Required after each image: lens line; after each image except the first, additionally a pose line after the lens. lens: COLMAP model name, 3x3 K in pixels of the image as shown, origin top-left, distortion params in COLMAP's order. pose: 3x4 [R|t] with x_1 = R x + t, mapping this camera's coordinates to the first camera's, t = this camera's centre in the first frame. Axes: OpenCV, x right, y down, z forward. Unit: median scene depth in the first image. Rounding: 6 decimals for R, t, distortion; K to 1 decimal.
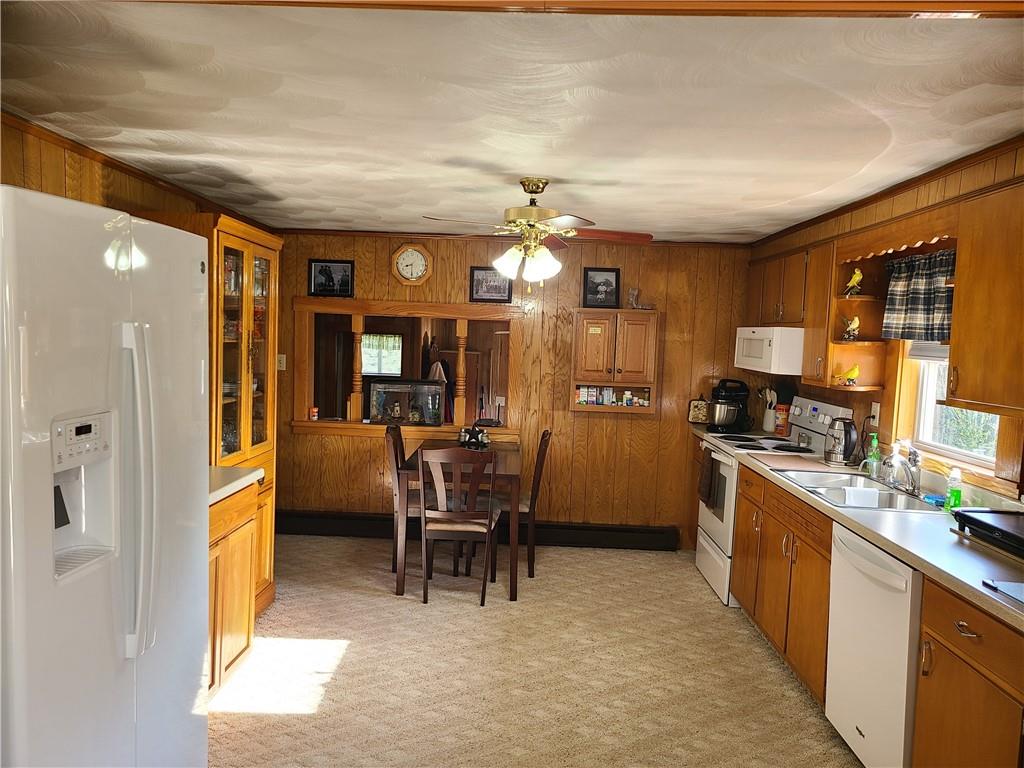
lens RADIAL K [[766.6, 0, 503.7], [0, 766.6, 384.9], [0, 0, 1]] dist [0.046048, -0.024310]
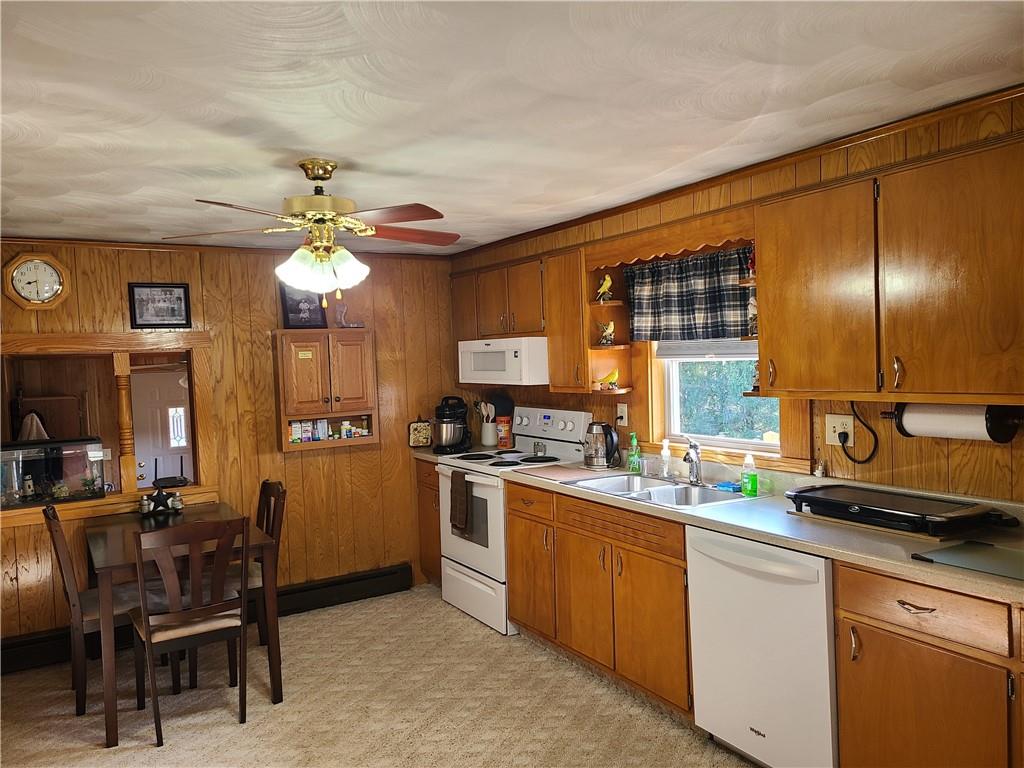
lens RADIAL K [[766.6, 0, 515.1], [0, 766.6, 387.9], [0, 0, 1]] dist [0.046048, -0.024310]
pose [[0.840438, -0.091349, 0.534153, -0.175559], [0.105191, 0.994442, 0.004557, -0.016590], [-0.531600, 0.052358, 0.845376, 0.185932]]
